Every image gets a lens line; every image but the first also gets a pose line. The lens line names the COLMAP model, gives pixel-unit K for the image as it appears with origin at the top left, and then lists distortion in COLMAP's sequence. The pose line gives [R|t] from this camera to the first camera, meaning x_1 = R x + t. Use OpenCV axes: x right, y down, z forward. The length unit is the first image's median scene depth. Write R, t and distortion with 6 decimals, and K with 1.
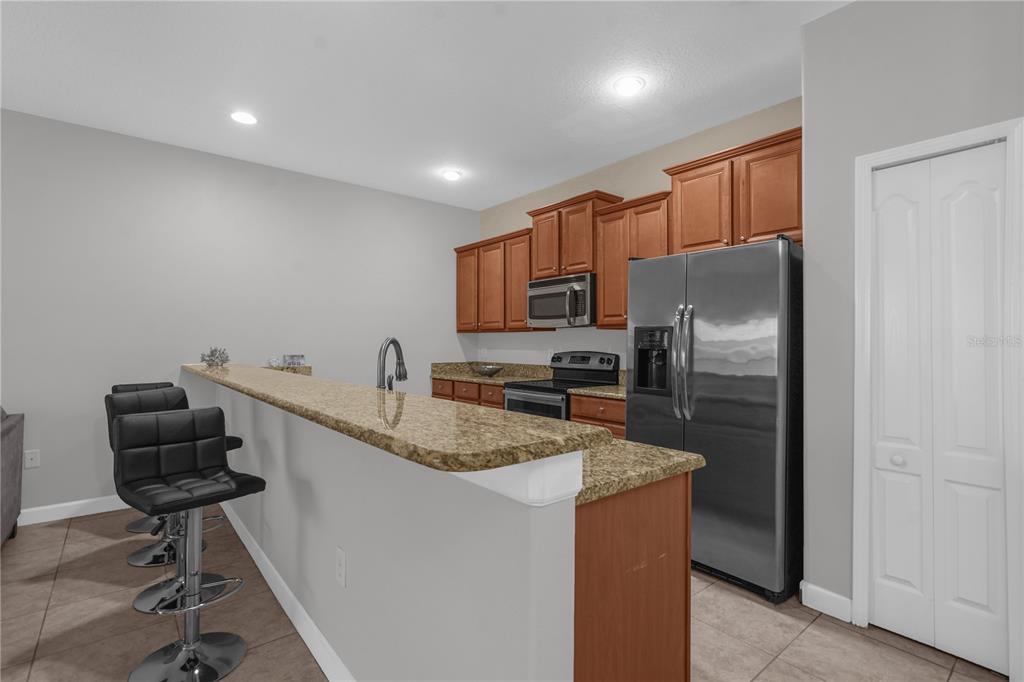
lens RADIAL K [[489.1, 0, 512.0], [0, 489.1, 341.0], [0, 0, 1]] dist [-0.000351, 0.000033]
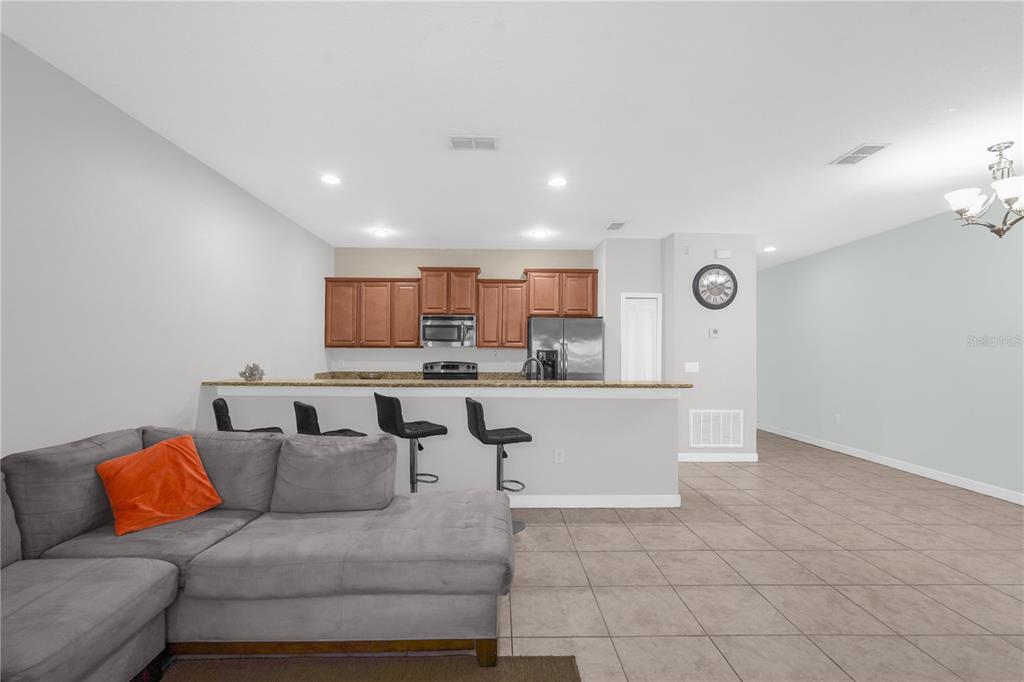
lens RADIAL K [[474.8, 0, 516.1], [0, 474.8, 353.9], [0, 0, 1]] dist [0.000115, 0.000086]
pose [[0.618488, 0.005236, 0.785777, -0.913082], [-0.008330, 0.999965, -0.000106, -0.005833], [-0.785750, -0.006480, 0.618510, -0.114755]]
